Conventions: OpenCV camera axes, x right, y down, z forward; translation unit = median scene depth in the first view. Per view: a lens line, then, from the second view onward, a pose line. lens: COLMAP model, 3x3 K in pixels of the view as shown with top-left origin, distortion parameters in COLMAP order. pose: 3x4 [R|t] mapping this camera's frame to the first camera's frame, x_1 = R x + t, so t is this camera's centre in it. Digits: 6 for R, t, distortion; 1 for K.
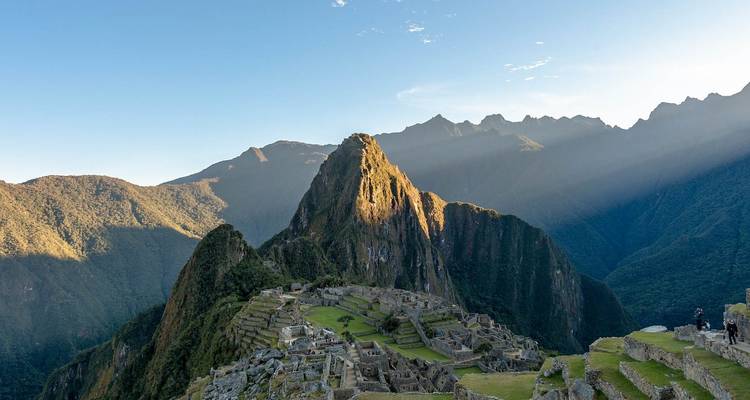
lens RADIAL K [[459.6, 0, 413.1], [0, 459.6, 204.6], [0, 0, 1]] dist [0.016766, 0.000003]
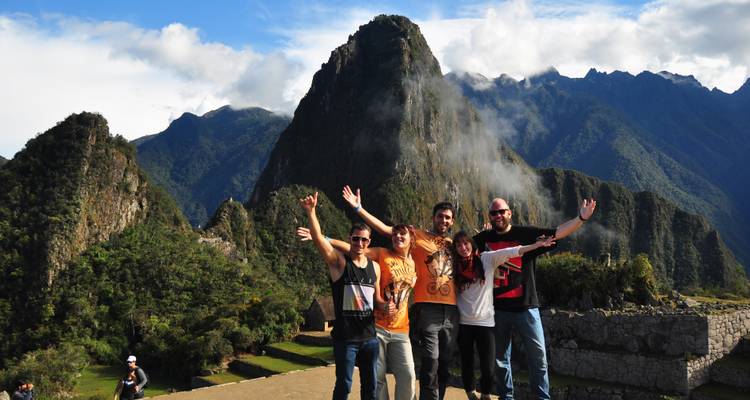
lens RADIAL K [[669.9, 0, 395.8], [0, 669.9, 210.5], [0, 0, 1]] dist [-0.148767, 0.083667]
pose [[0.999595, 0.003889, -0.028181, -0.097191], [-0.003659, 0.999960, 0.008192, 0.056497], [0.028212, -0.008086, 0.999569, 0.301711]]
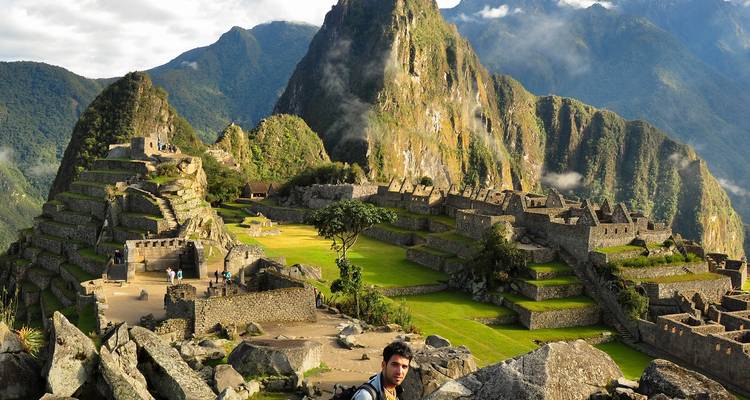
lens RADIAL K [[669.9, 0, 379.0], [0, 669.9, 205.1], [0, 0, 1]] dist [-0.148767, 0.083667]
pose [[0.991345, 0.049410, -0.121630, -0.021820], [-0.033630, 0.991136, 0.128527, 0.046982], [0.126902, -0.123324, 0.984219, 0.158366]]
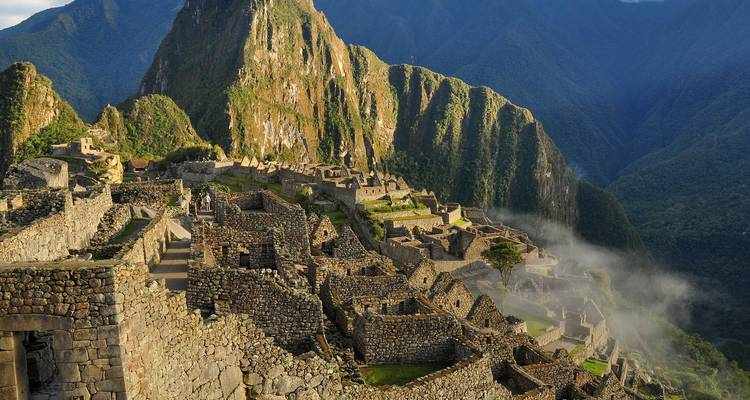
lens RADIAL K [[669.9, 0, 377.5], [0, 669.9, 201.2], [0, 0, 1]] dist [-0.148767, 0.083667]
pose [[0.997201, 0.021287, 0.071668, -0.005389], [-0.033501, 0.984210, 0.173805, 0.031877], [-0.066837, -0.175720, 0.982169, 0.073124]]
